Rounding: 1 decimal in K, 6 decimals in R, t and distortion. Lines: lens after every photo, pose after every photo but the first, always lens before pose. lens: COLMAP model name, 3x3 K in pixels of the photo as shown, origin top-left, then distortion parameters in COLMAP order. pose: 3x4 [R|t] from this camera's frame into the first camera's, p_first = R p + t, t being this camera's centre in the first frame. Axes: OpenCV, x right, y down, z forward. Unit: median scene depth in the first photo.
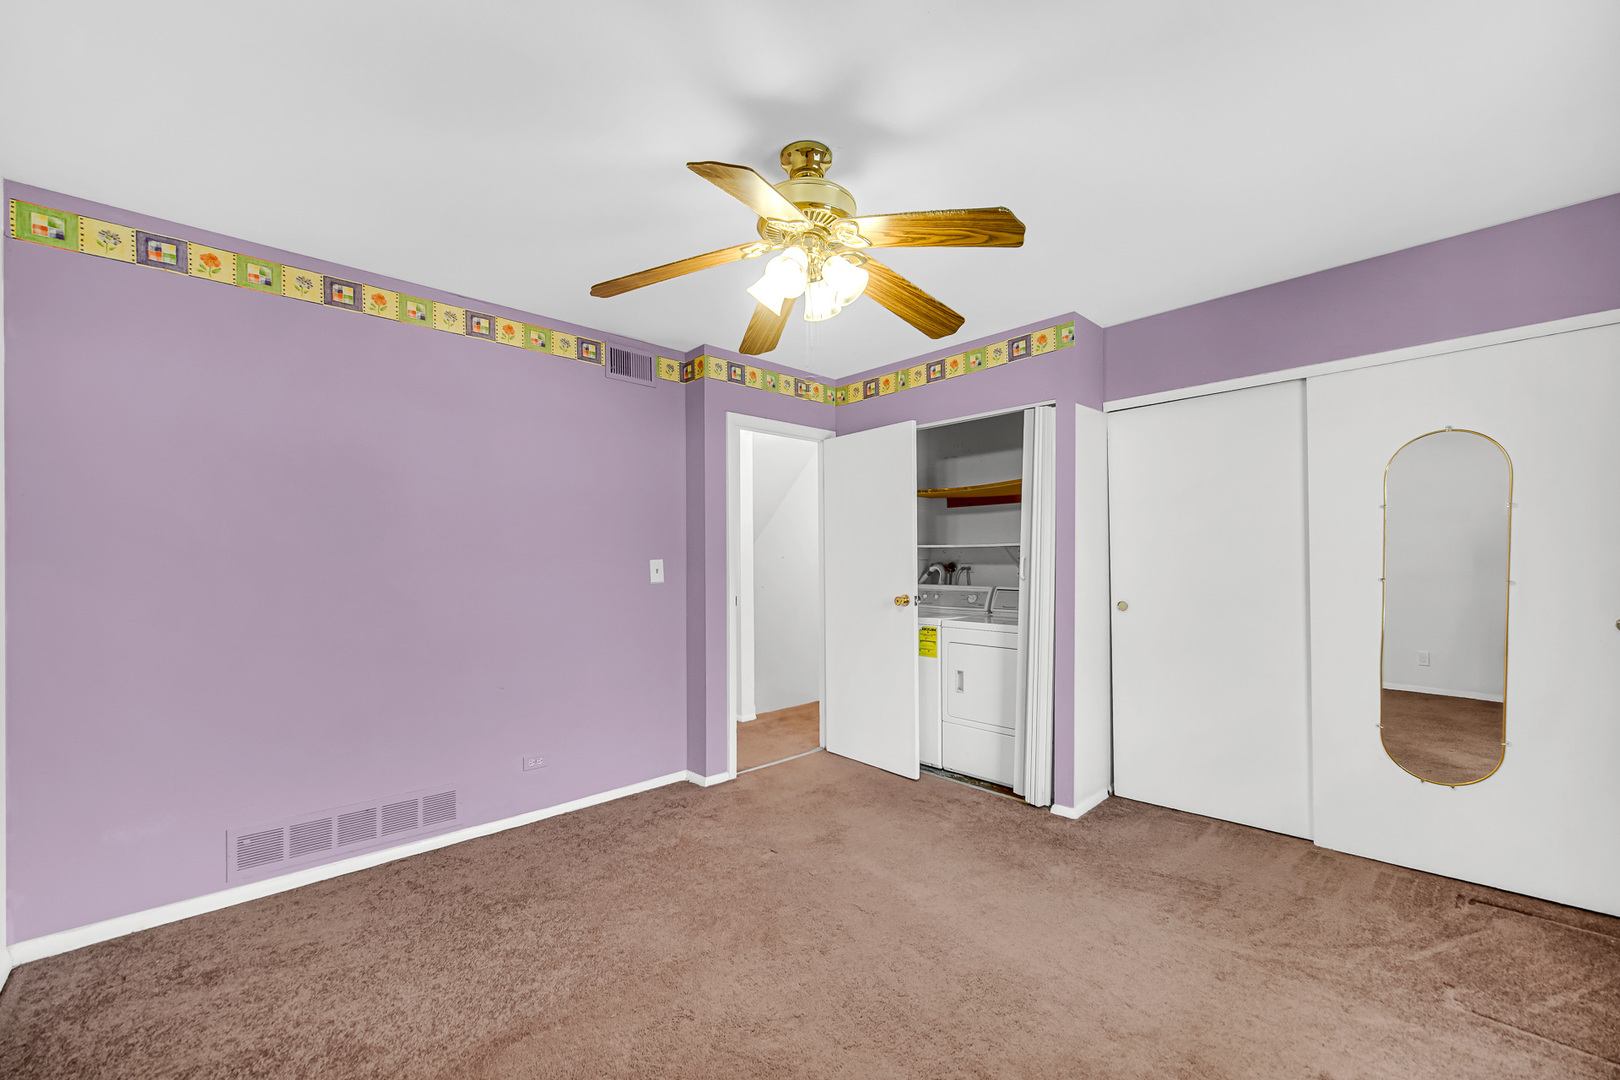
lens RADIAL K [[642.3, 0, 810.0], [0, 642.3, 540.0], [0, 0, 1]] dist [-0.000973, -0.000108]
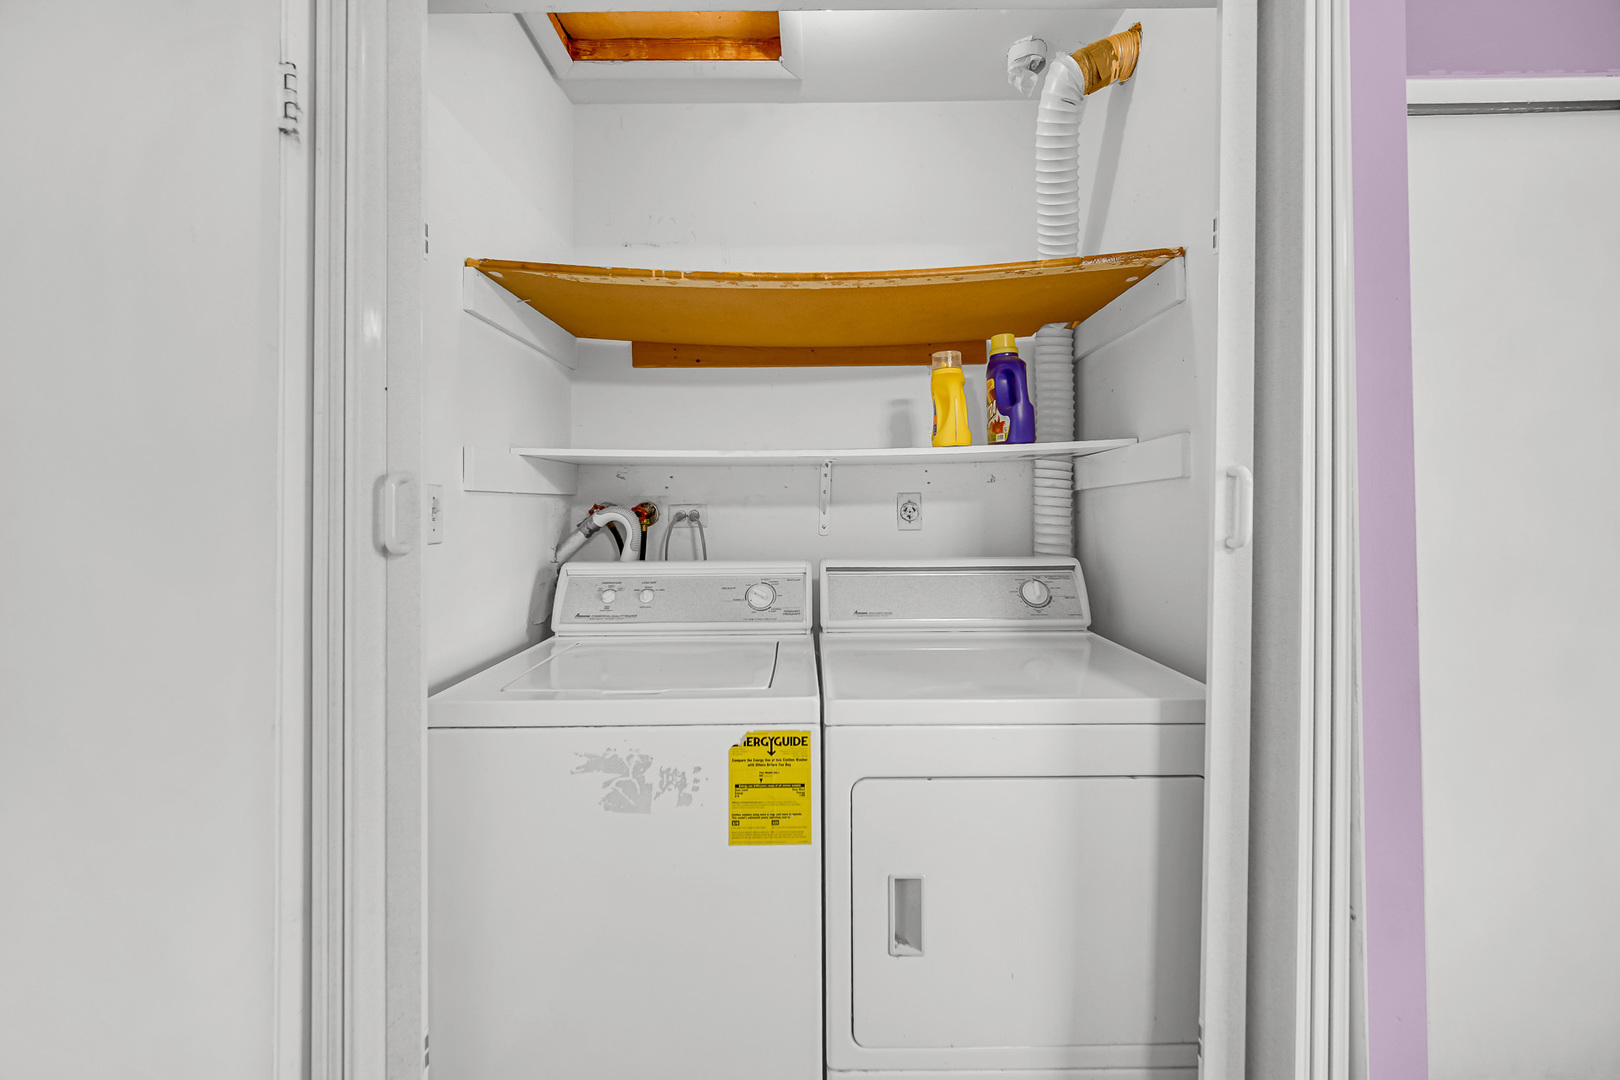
lens RADIAL K [[653.3, 0, 809.2], [0, 653.3, 509.4], [0, 0, 1]] dist [-0.000038, 0.000023]
pose [[0.697075, 0.006001, 0.716973, -0.000158], [-0.022616, 0.999651, 0.013621, 0.032509], [-0.716642, -0.025710, 0.696968, 0.666319]]
